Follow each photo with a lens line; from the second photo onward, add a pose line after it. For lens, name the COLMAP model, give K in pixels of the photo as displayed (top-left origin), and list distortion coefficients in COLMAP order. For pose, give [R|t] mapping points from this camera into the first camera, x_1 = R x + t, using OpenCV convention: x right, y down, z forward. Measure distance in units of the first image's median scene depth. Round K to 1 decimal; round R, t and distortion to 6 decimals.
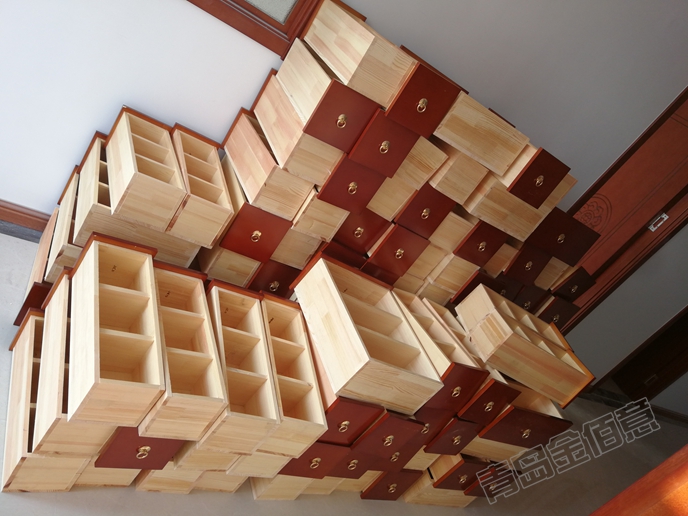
lens RADIAL K [[556.4, 0, 344.0], [0, 556.4, 258.0], [0, 0, 1]] dist [0.014027, -0.003610]
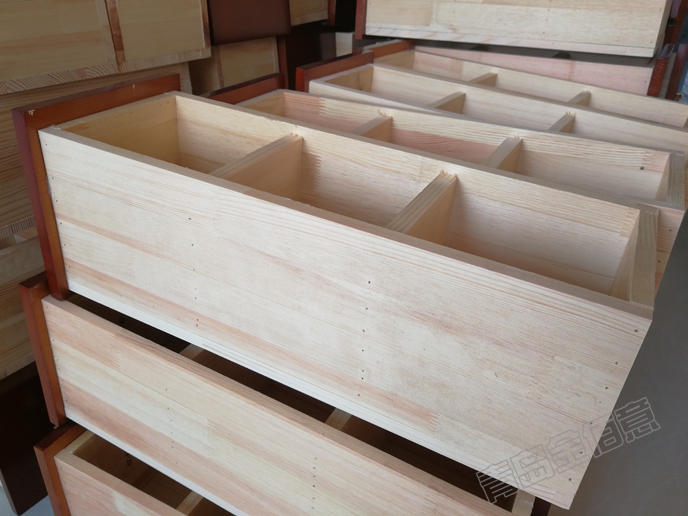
lens RADIAL K [[556.4, 0, 344.0], [0, 556.4, 258.0], [0, 0, 1]] dist [0.014027, -0.003610]
pose [[0.656552, -0.729740, 0.190839, -0.348896], [0.667413, 0.679916, 0.303767, 0.025649], [-0.351425, -0.072070, 0.933438, 0.516531]]
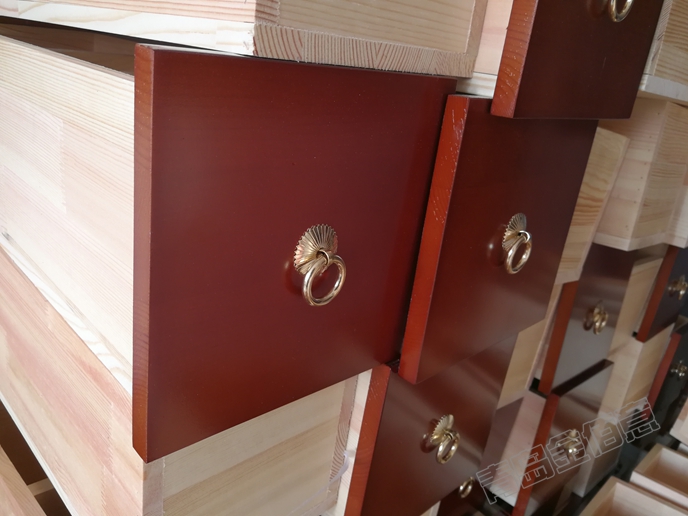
lens RADIAL K [[556.4, 0, 344.0], [0, 556.4, 258.0], [0, 0, 1]] dist [0.014027, -0.003610]
pose [[0.851154, -0.503596, 0.148082, -0.016231], [0.498340, 0.863866, 0.073437, -0.223841], [-0.164906, 0.011289, 0.986245, 0.732061]]
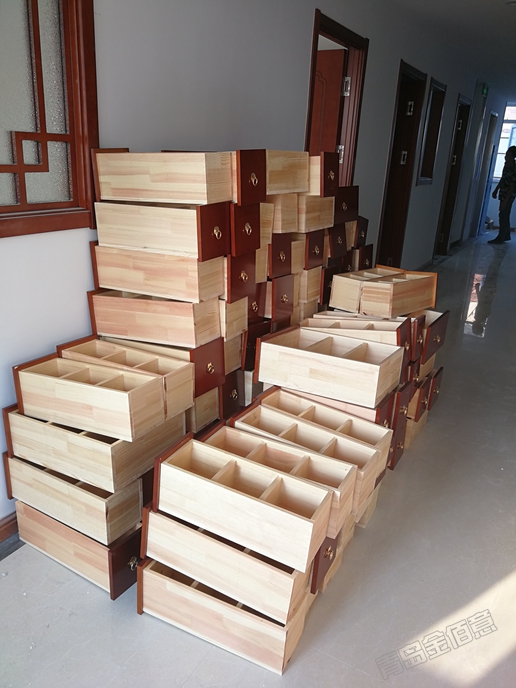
lens RADIAL K [[556.4, 0, 258.0], [0, 556.4, 344.0], [0, 0, 1]] dist [0.014027, -0.003610]
pose [[0.660820, -0.677663, 0.322630, -0.399755], [0.650444, 0.731556, 0.204325, -0.225894], [-0.374485, 0.074830, 0.924208, -0.031187]]
